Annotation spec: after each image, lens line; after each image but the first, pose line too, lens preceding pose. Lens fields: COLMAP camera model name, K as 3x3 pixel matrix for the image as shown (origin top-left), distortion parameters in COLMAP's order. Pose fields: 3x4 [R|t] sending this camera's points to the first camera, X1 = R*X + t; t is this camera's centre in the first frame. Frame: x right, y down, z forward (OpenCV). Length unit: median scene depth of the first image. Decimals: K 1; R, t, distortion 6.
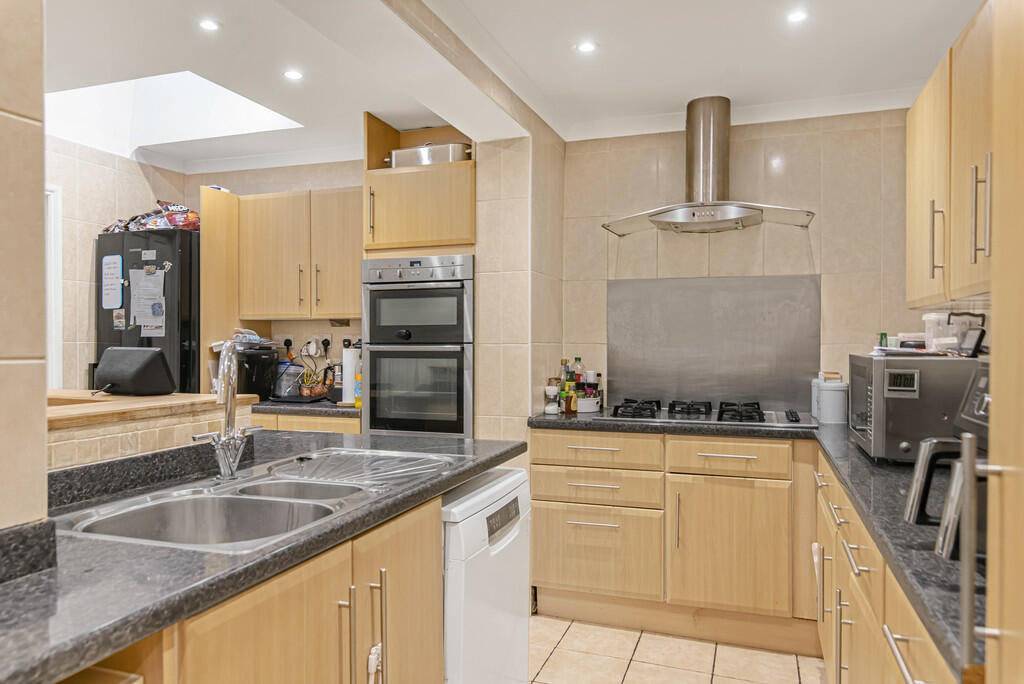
lens RADIAL K [[708.6, 0, 505.5], [0, 708.6, 346.0], [0, 0, 1]] dist [-0.005127, 0.007587]
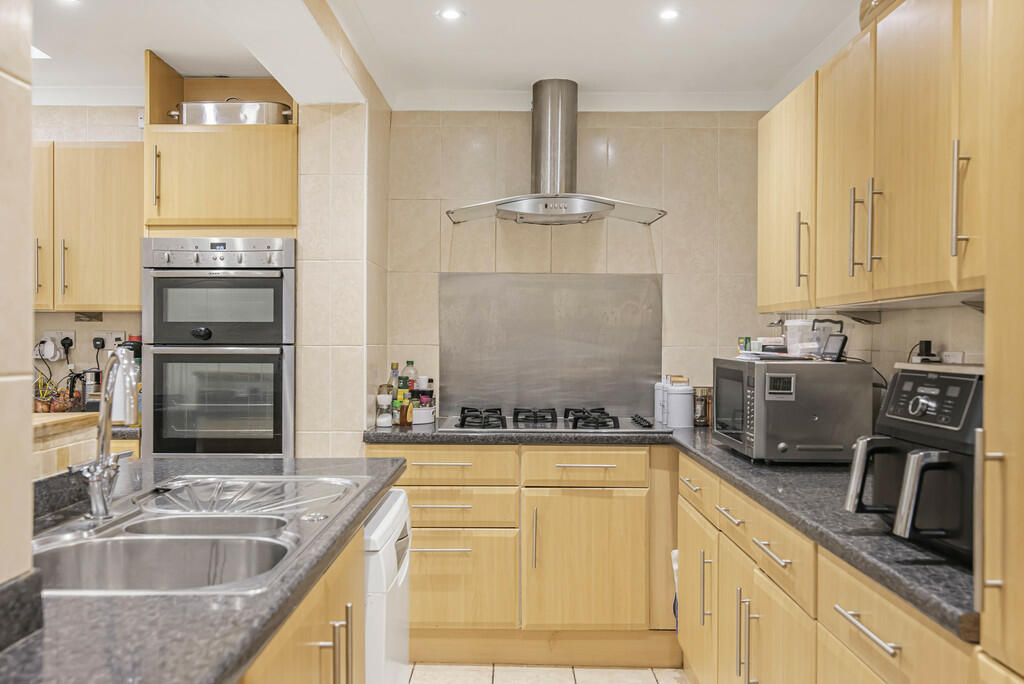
lens RADIAL K [[856.4, 0, 515.5], [0, 856.4, 340.9], [0, 0, 1]] dist [0.008959, -0.017214]
pose [[0.941834, 0.003719, 0.336057, -0.144611], [-0.002812, 0.999991, -0.003185, -0.005955], [-0.336066, 0.002055, 0.941836, -0.037964]]
